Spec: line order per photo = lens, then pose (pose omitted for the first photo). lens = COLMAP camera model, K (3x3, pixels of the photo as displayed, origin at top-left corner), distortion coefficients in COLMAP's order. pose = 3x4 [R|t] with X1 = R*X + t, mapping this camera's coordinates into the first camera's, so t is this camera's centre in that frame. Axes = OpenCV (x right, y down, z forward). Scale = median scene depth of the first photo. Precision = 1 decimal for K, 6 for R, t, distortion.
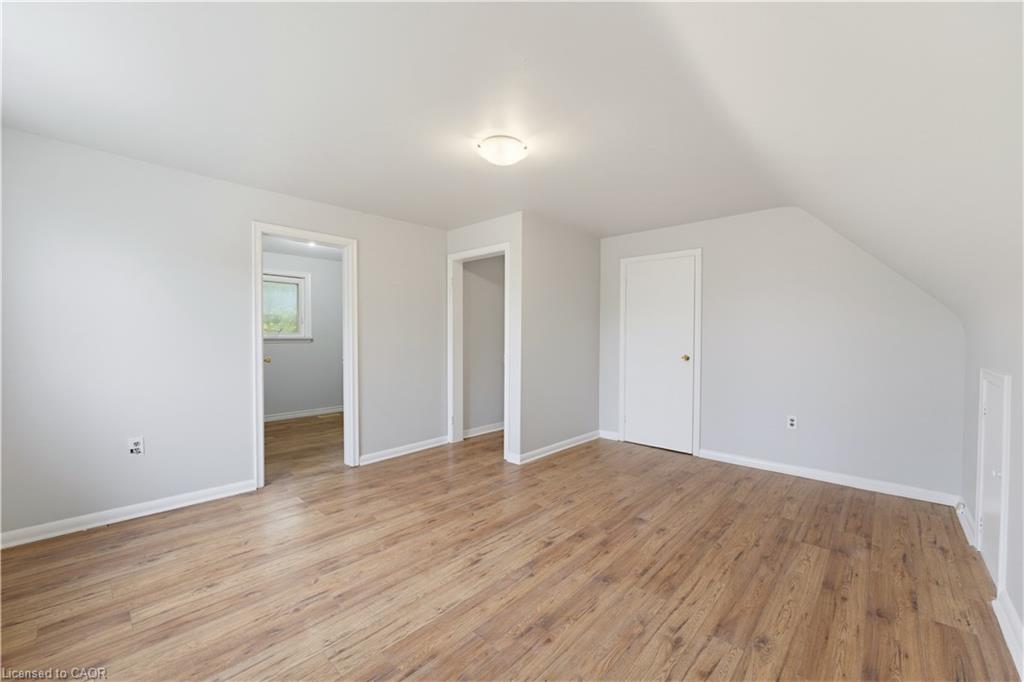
lens RADIAL K [[405.6, 0, 513.3], [0, 405.6, 344.0], [0, 0, 1]] dist [-0.001374, -0.000144]
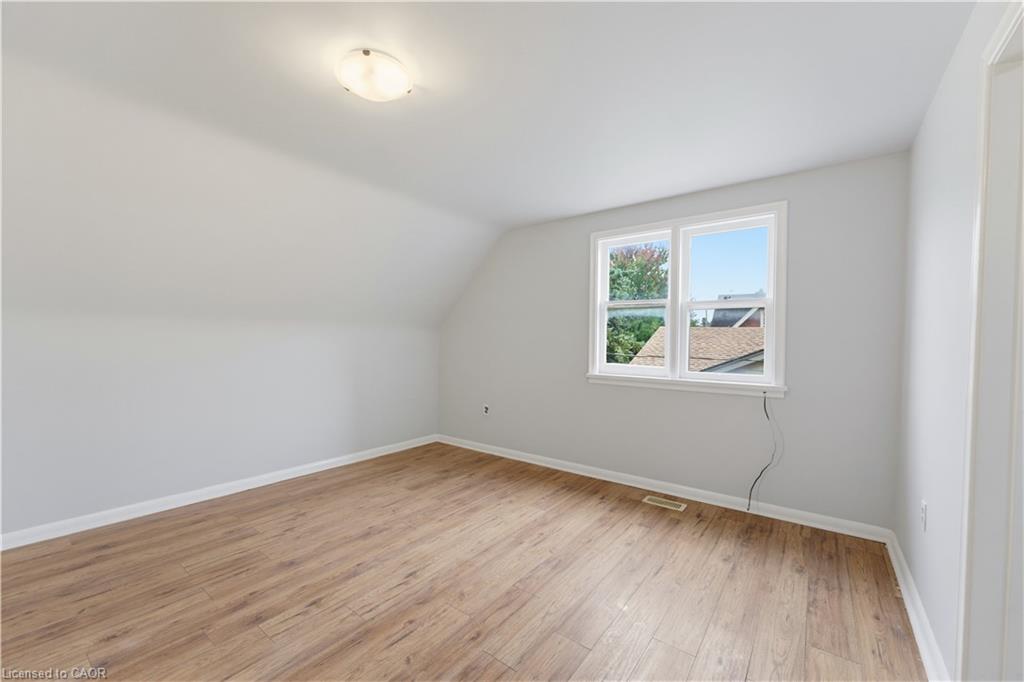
lens RADIAL K [[405.6, 0, 511.1], [0, 405.6, 340.8], [0, 0, 1]] dist [-0.001374, -0.000144]
pose [[-0.995227, -0.016992, -0.096098, -0.228613], [-0.017857, 0.999807, 0.008150, -0.032281], [0.095941, 0.009827, -0.995339, 1.991456]]
